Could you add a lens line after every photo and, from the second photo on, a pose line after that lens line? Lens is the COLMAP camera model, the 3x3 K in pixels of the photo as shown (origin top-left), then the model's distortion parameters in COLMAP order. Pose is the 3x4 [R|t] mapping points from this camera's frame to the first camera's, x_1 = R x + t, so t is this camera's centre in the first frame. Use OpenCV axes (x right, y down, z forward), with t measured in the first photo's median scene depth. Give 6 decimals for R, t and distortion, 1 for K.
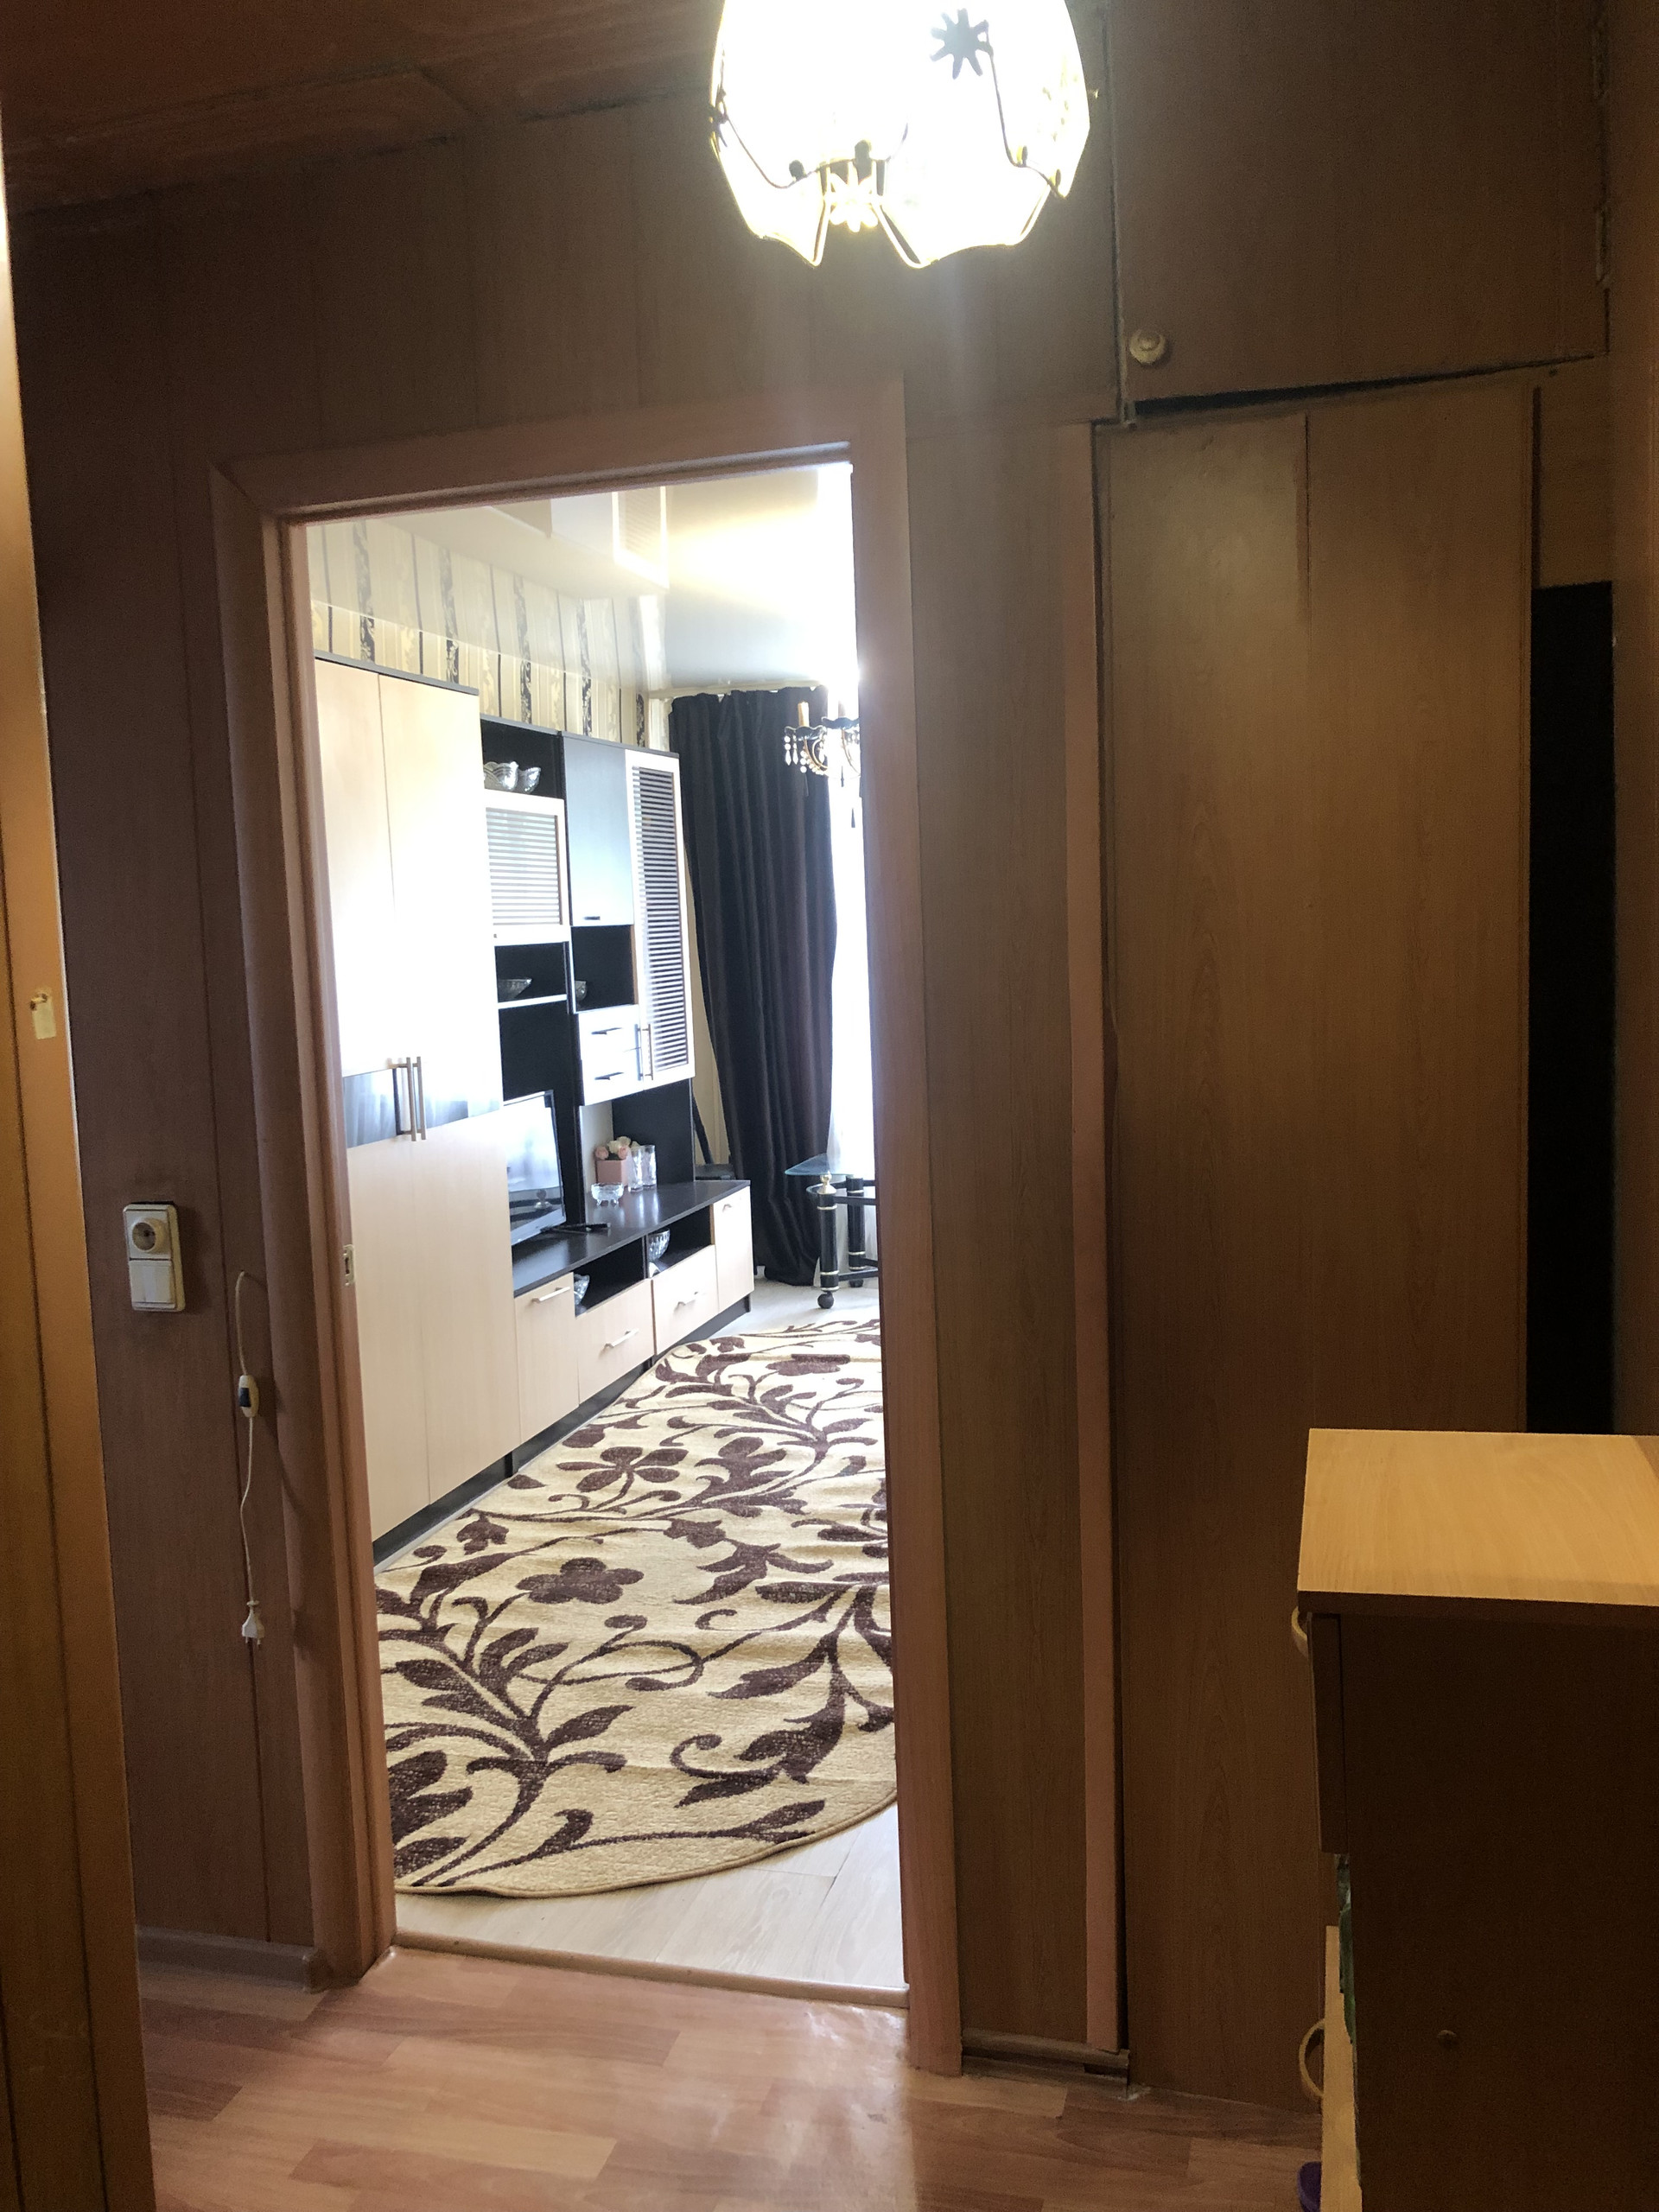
lens RADIAL K [[1851.7, 0, 860.5], [0, 1851.7, 1112.6], [0, 0, 1]] dist [0.033628, -0.018813]
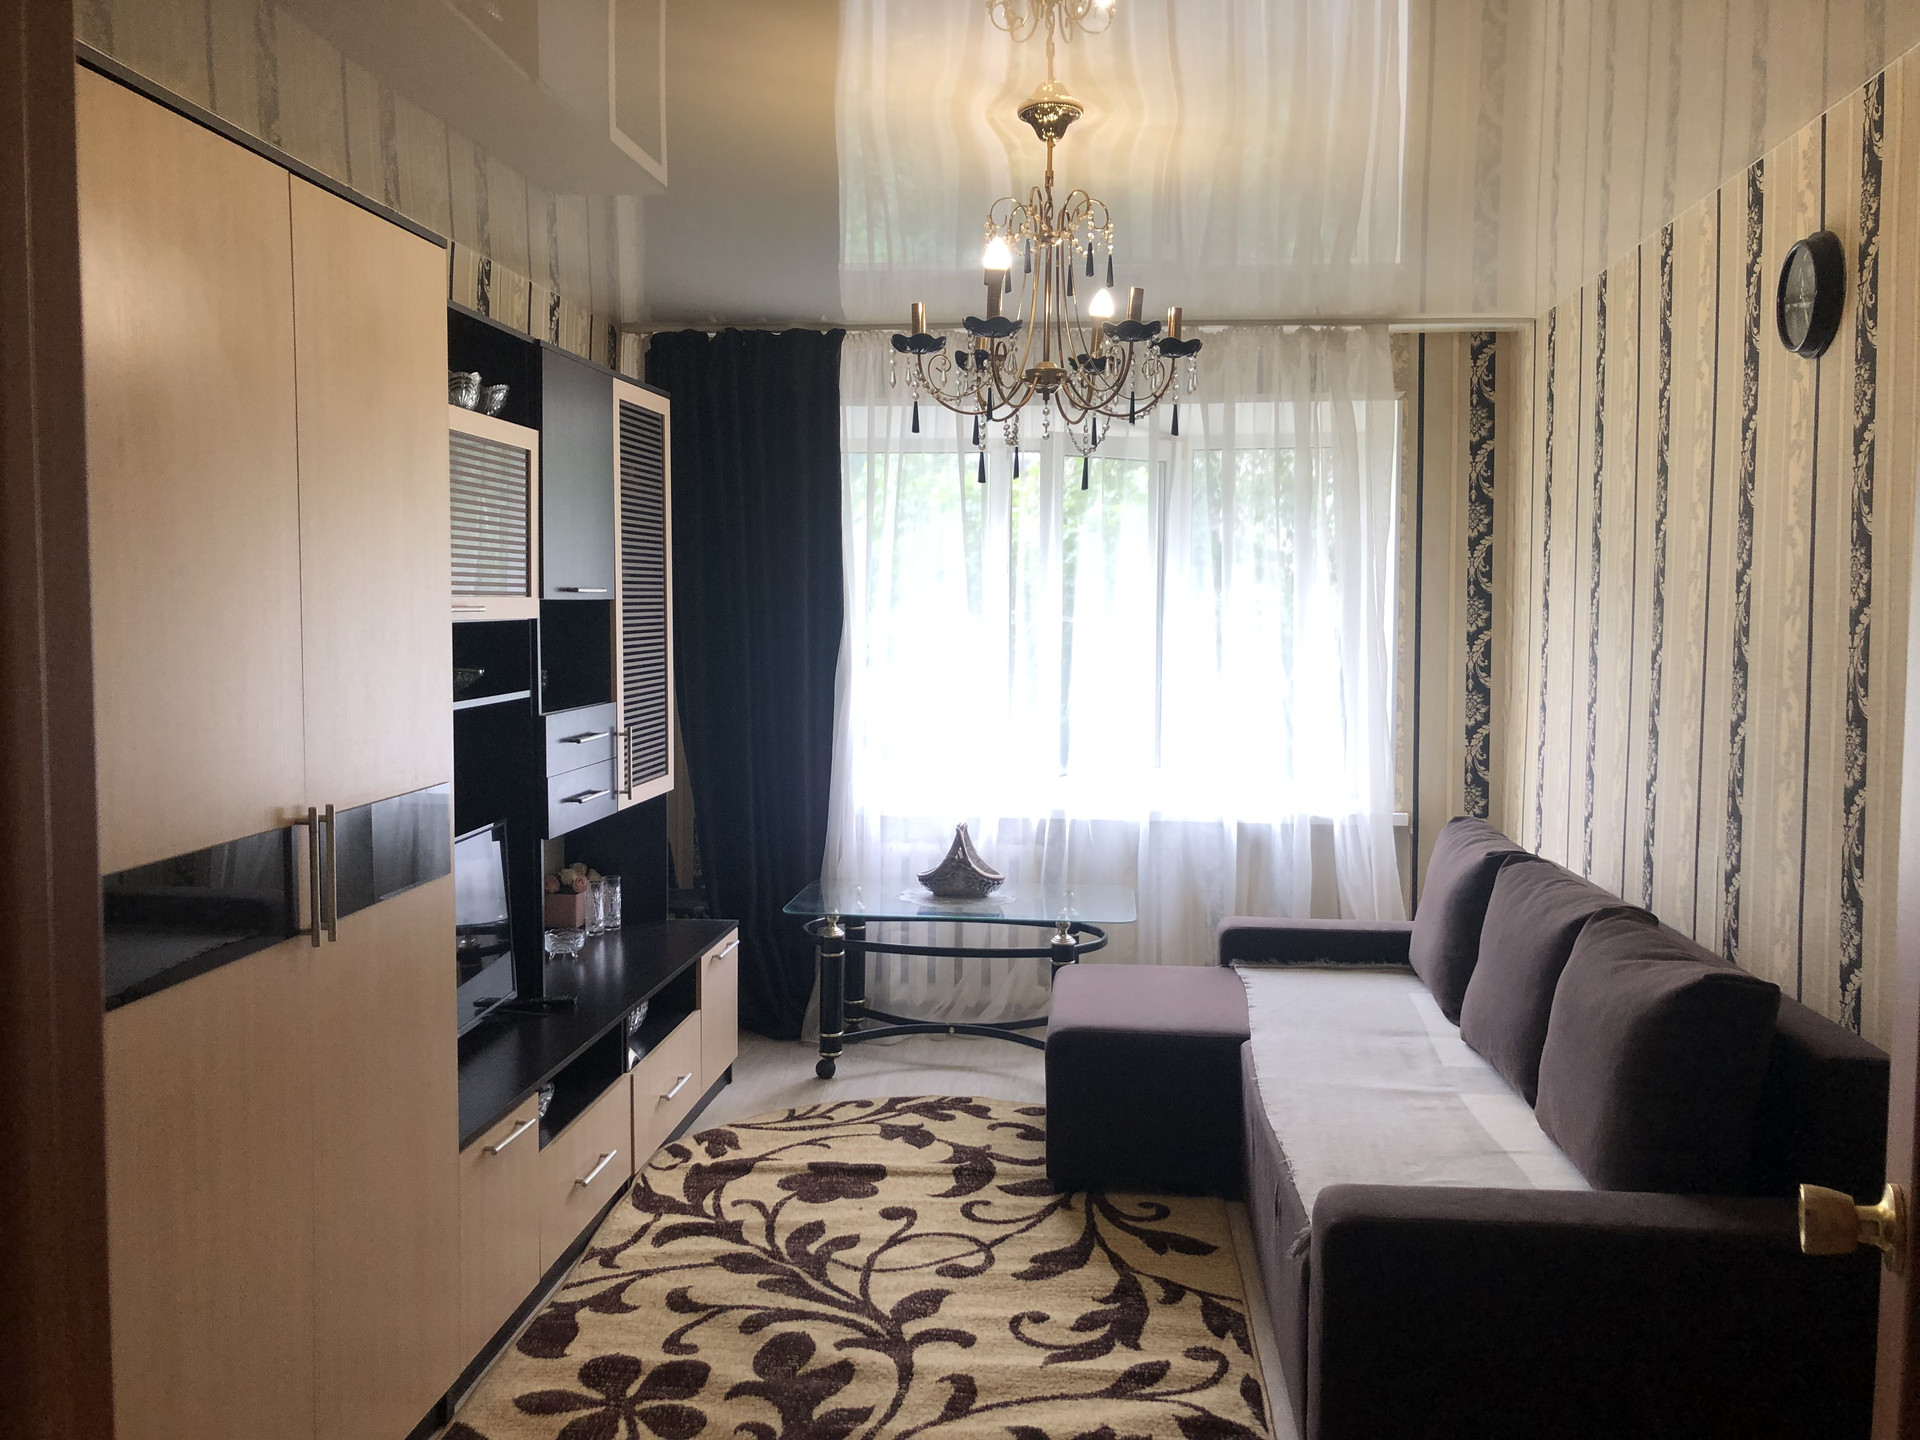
lens RADIAL K [[1607.2, 0, 968.9], [0, 1607.2, 702.2], [0, 0, 1]] dist [0.033628, -0.018813]
pose [[0.986705, 0.032548, 0.159226, -0.088035], [-0.025398, 0.998584, -0.046737, -0.033101], [-0.160522, 0.042071, 0.986135, 0.332243]]
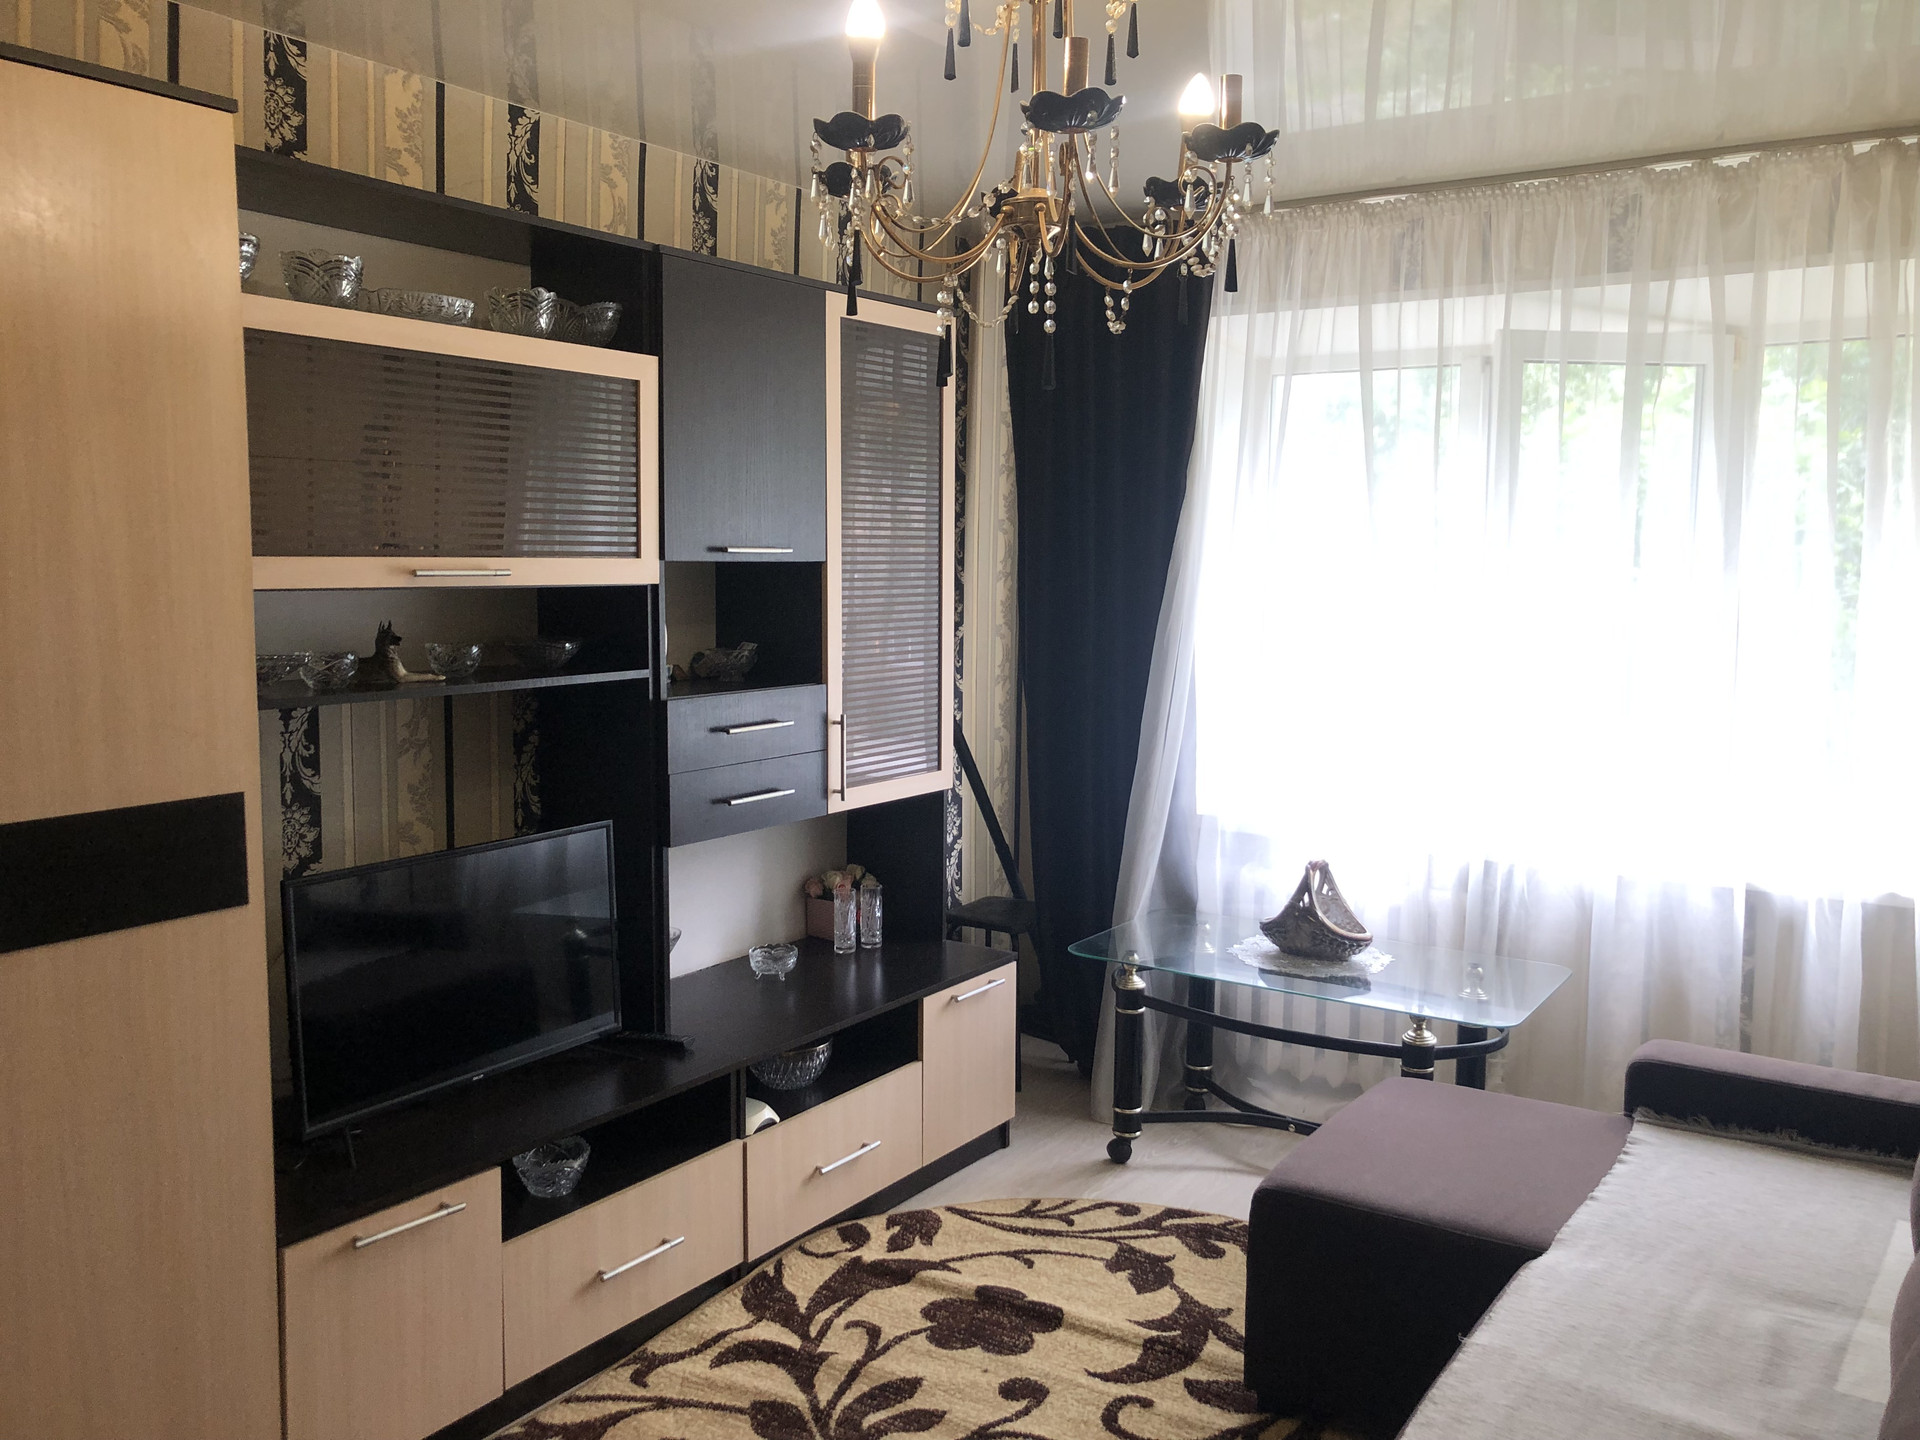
lens RADIAL K [[1607.2, 0, 971.0], [0, 1607.2, 706.3], [0, 0, 1]] dist [0.033628, -0.018813]
pose [[0.943849, 0.077453, -0.321169, 0.119357], [-0.079078, 0.996836, 0.008003, -0.064234], [0.320772, 0.017844, 0.946988, 0.520065]]
